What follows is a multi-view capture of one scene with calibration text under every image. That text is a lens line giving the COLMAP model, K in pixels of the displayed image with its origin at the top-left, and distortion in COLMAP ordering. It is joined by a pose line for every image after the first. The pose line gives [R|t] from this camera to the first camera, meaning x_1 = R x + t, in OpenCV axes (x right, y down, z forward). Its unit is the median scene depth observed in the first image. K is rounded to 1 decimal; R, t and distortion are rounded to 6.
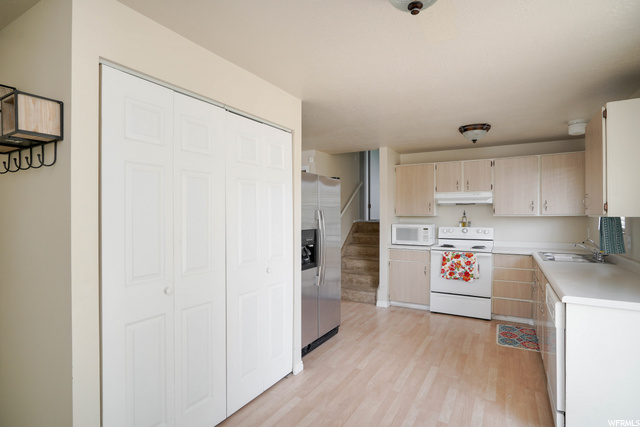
lens RADIAL K [[326.0, 0, 324.4], [0, 326.0, 214.6], [0, 0, 1]] dist [-0.036370, 0.006625]
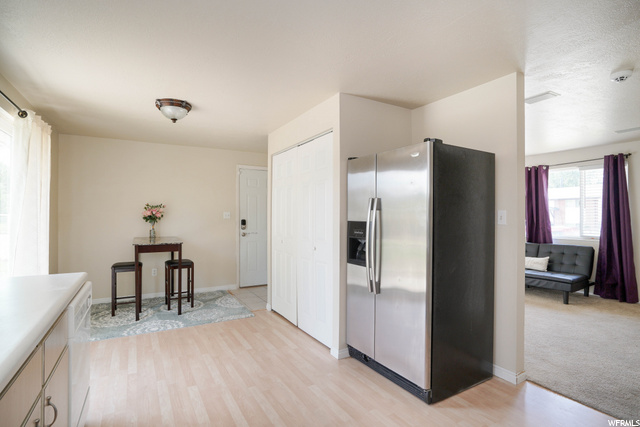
lens RADIAL K [[326.0, 0, 314.1], [0, 326.0, 216.3], [0, 0, 1]] dist [-0.036370, 0.006625]
pose [[-0.521956, -0.000351, -0.852972, 0.567819], [-0.000009, 1.000000, -0.000406, 0.024280], [0.852972, -0.000204, -0.521956, 0.999596]]
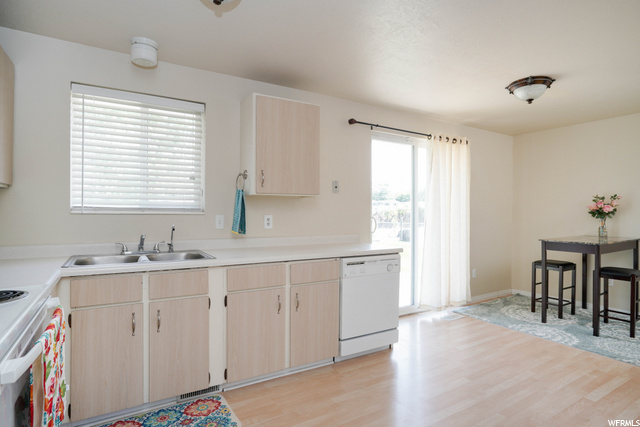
lens RADIAL K [[344.3, 0, 321.0], [0, 344.3, 215.1], [0, 0, 1]] dist [-0.007513, 0.008997]
pose [[-0.873434, -0.011370, 0.486809, 0.123019], [-0.009459, 0.999935, 0.006384, 0.037568], [-0.486850, 0.000971, -0.873485, 1.166861]]
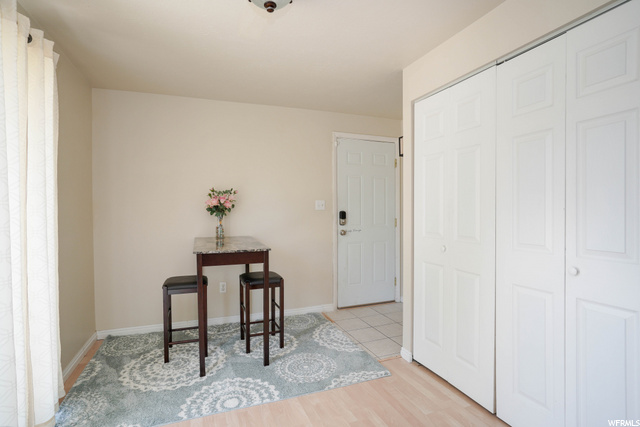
lens RADIAL K [[326.0, 0, 311.9], [0, 326.0, 215.7], [0, 0, 1]] dist [-0.036370, 0.006625]
pose [[-0.650252, 0.019873, -0.759459, 0.346262], [0.007857, 0.999780, 0.019435, 0.031288], [0.759678, 0.006671, -0.650265, 0.600708]]
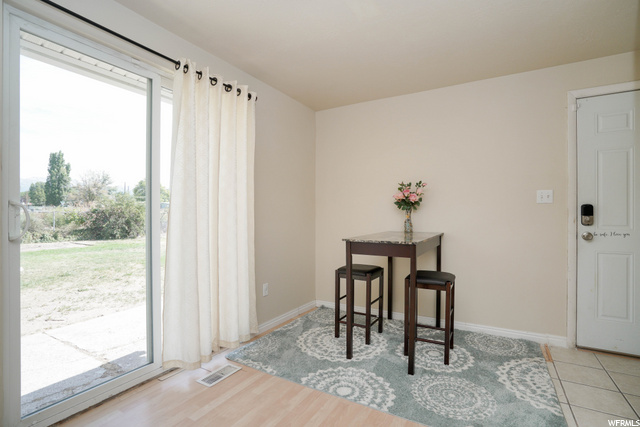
lens RADIAL K [[307.1, 0, 322.0], [0, 307.1, 216.0], [0, 0, 1]] dist [-0.027615, 0.002700]
pose [[-0.999749, -0.003470, 0.022147, 0.086280], [-0.003533, 0.999990, -0.002786, 0.062165], [-0.022137, -0.002863, -0.999751, 0.651665]]
